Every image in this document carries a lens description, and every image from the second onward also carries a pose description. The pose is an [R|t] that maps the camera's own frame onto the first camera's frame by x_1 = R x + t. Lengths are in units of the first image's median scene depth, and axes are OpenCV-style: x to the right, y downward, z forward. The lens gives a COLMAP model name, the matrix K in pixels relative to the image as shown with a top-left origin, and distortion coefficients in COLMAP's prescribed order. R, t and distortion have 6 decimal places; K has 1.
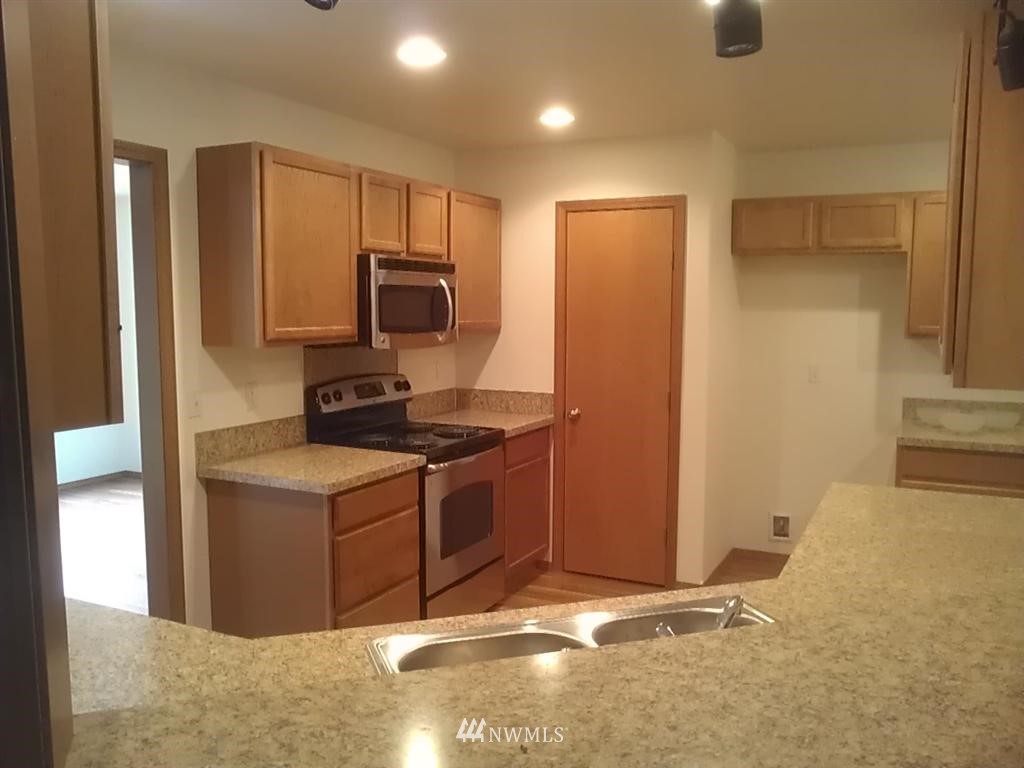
lens RADIAL K [[828.7, 0, 509.8], [0, 828.7, 389.2], [0, 0, 1]] dist [-0.064474, 0.075982]
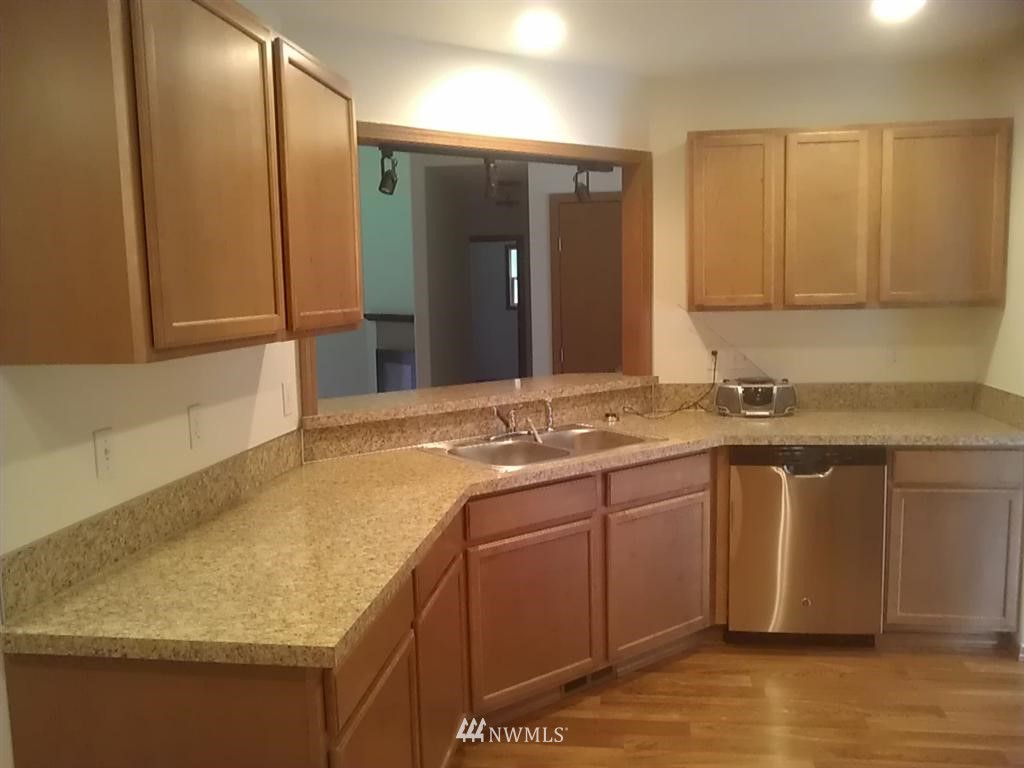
lens RADIAL K [[828.7, 0, 509.8], [0, 828.7, 389.2], [0, 0, 1]] dist [-0.064474, 0.075982]
pose [[-0.945742, 0.056692, -0.319933, 0.599486], [-0.015420, 0.975720, 0.218480, -0.177373], [0.324551, 0.211559, -0.921905, 1.946818]]
